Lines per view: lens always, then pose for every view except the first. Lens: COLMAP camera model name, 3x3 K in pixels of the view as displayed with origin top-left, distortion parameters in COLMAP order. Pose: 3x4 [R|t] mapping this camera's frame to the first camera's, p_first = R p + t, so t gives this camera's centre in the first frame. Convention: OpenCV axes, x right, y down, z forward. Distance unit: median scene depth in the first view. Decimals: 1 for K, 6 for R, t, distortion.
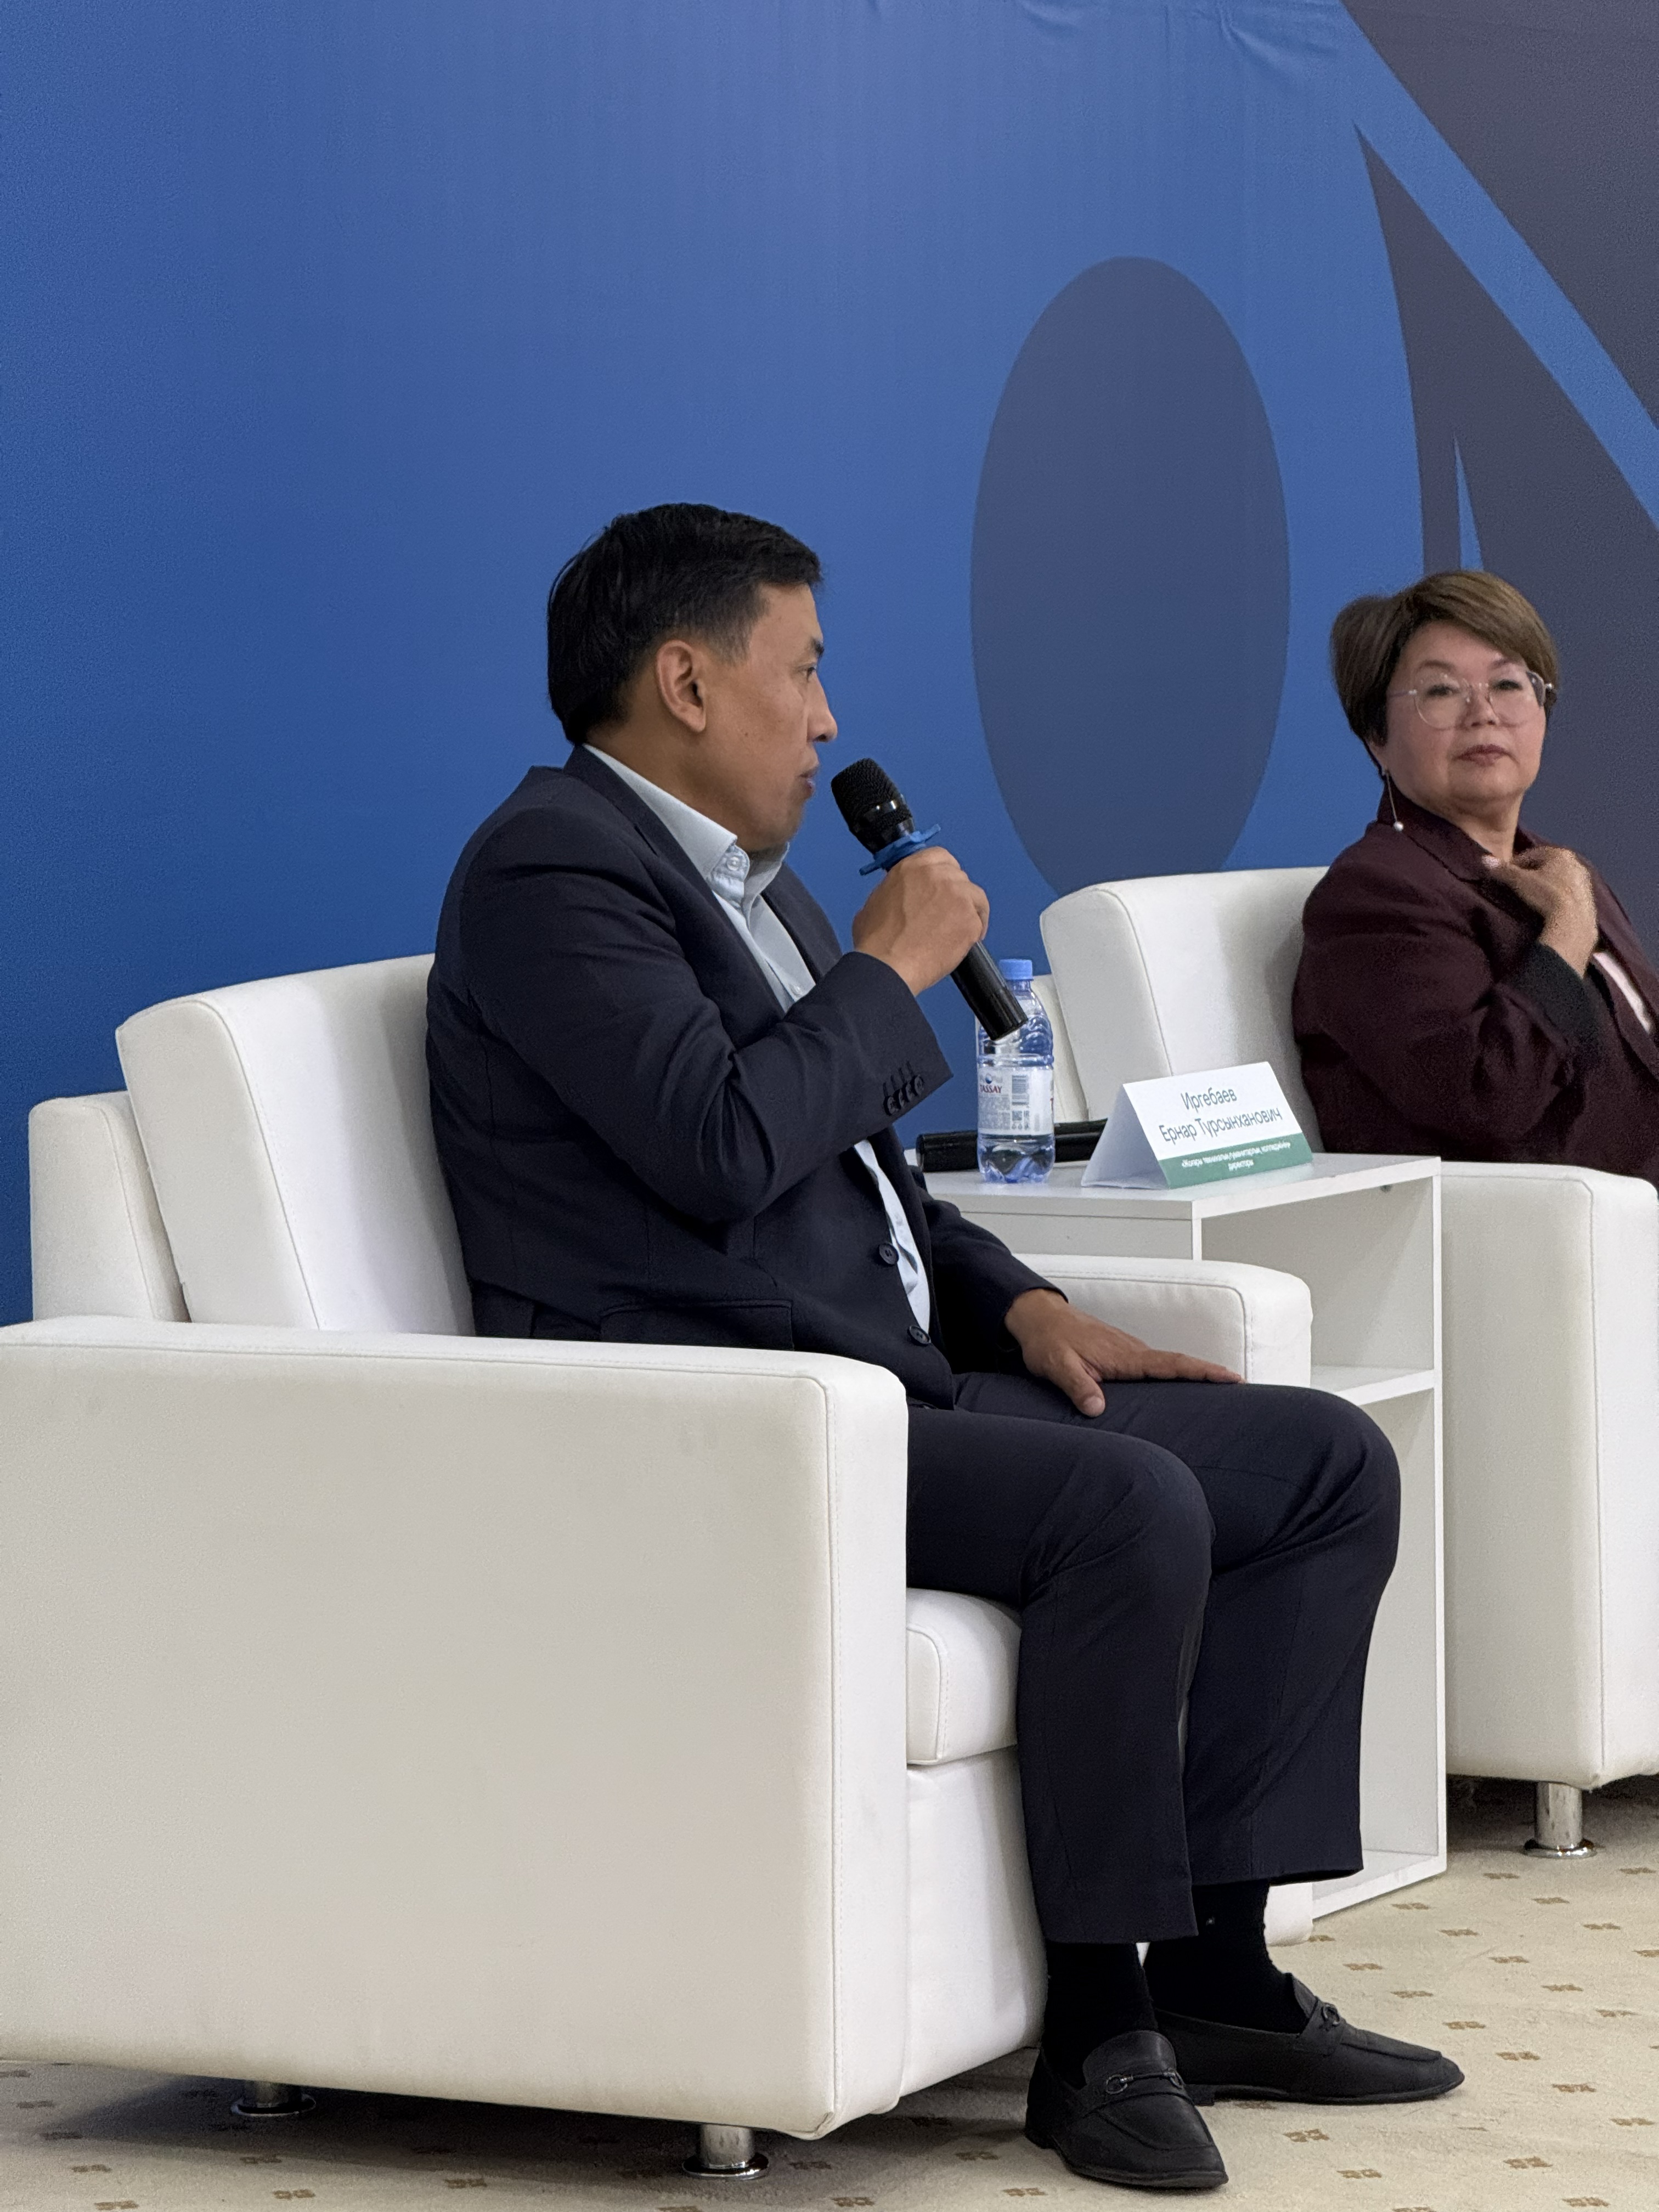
lens RADIAL K [[7639.3, 0, 829.5], [0, 7639.3, 1106.0], [0, 0, 1]] dist [0.076420, 4.494312]
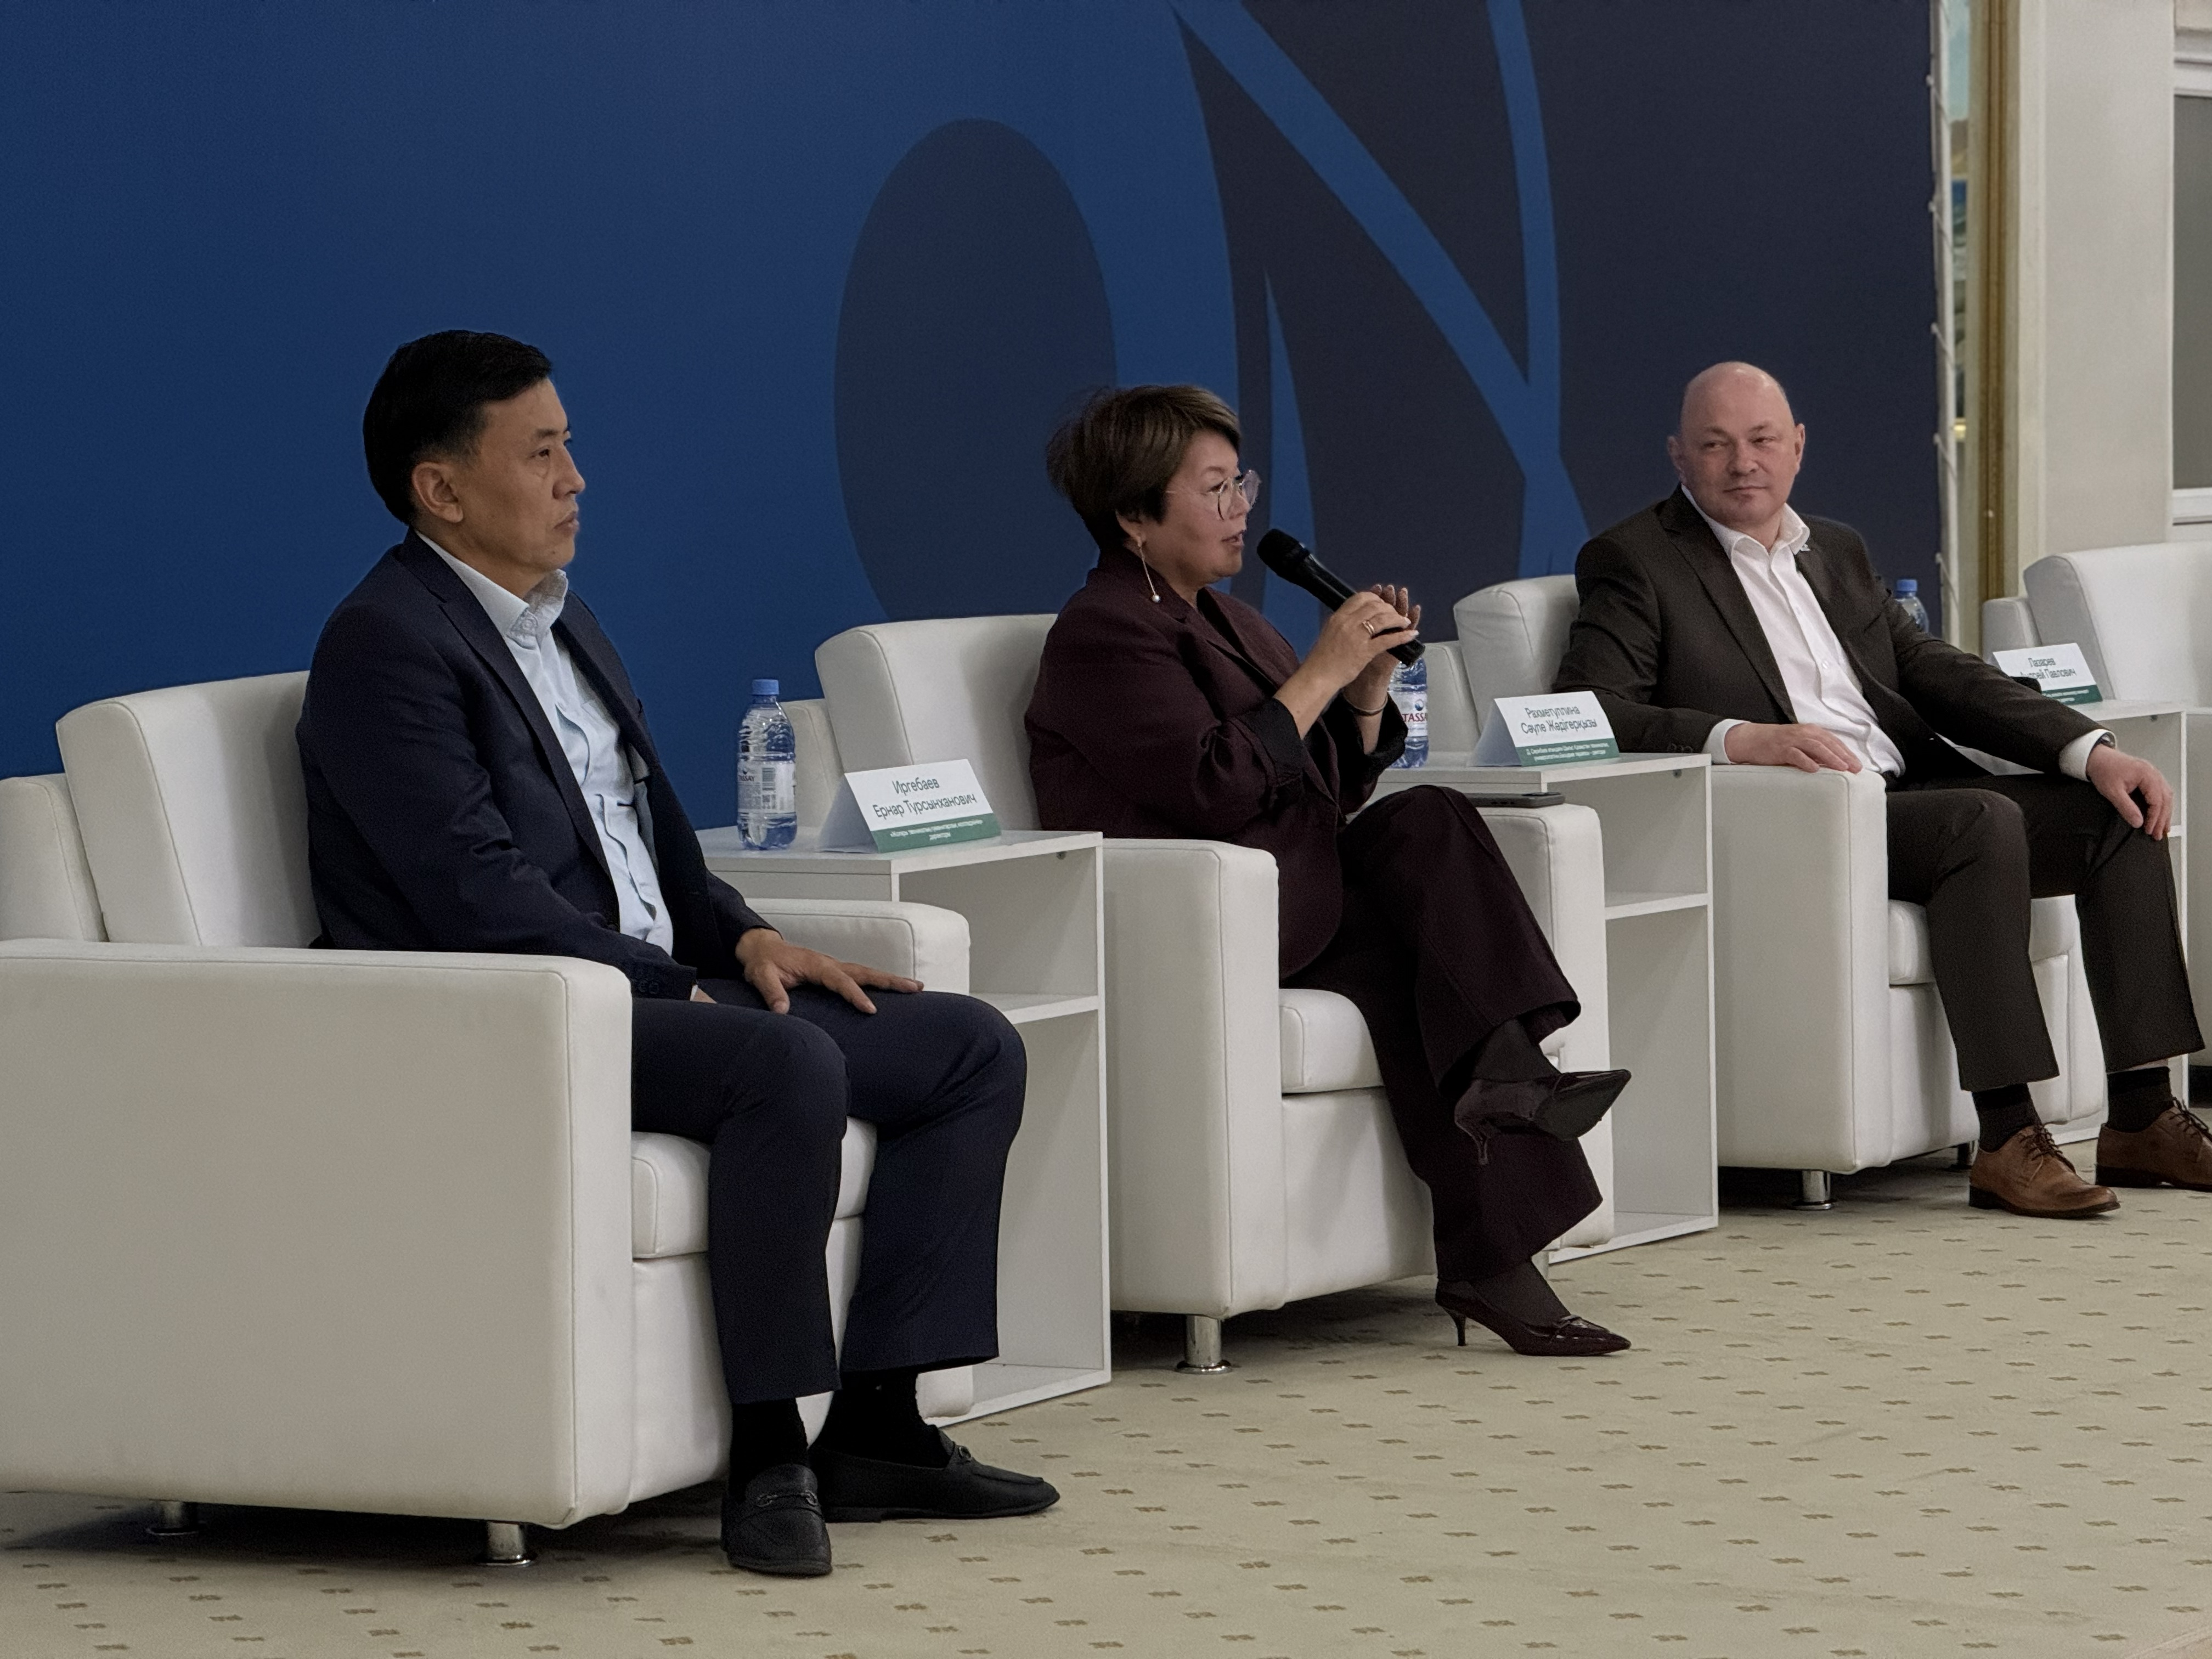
lens RADIAL K [[7639.3, 0, 1107.4], [0, 7639.3, 938.8], [0, 0, 1]] dist [0.076420, 4.494312]
pose [[0.999926, -0.004910, 0.011155, 0.071512], [0.004904, 0.999988, 0.000598, 0.025989], [-0.011158, -0.000543, 0.999938, -0.323259]]
